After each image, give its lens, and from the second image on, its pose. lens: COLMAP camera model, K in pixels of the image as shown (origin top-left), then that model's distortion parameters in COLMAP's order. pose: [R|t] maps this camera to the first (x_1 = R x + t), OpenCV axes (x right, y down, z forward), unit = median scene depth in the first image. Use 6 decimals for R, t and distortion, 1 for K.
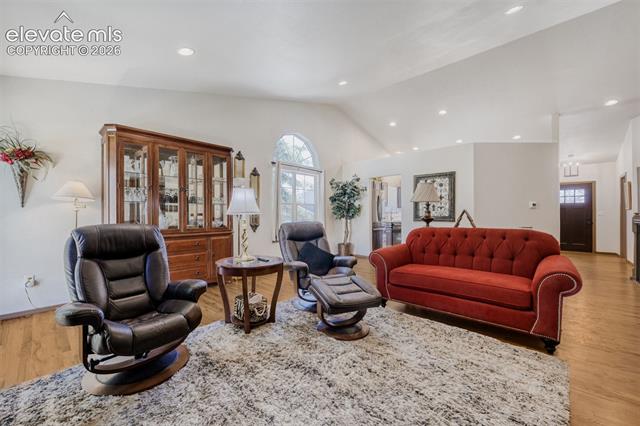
lens RADIAL K [[251.4, 0, 317.0], [0, 251.4, 214.9], [0, 0, 1]] dist [-0.000605, -0.000015]
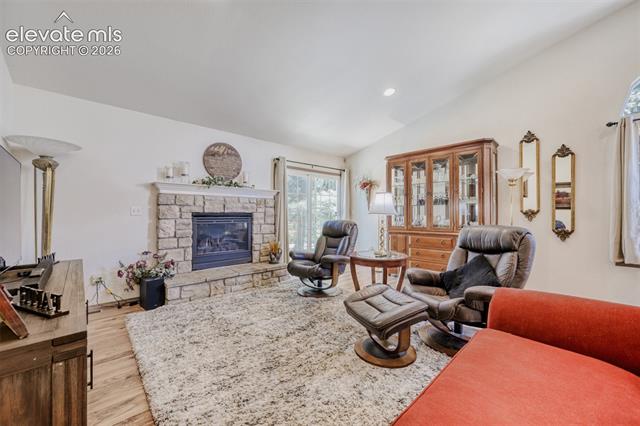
lens RADIAL K [[251.4, 0, 316.4], [0, 251.4, 213.1], [0, 0, 1]] dist [-0.000605, -0.000015]
pose [[-0.044054, -0.004812, -0.999018, 0.693763], [-0.003703, 0.999982, -0.004653, -0.002935], [0.999022, 0.003494, -0.044071, 0.579613]]
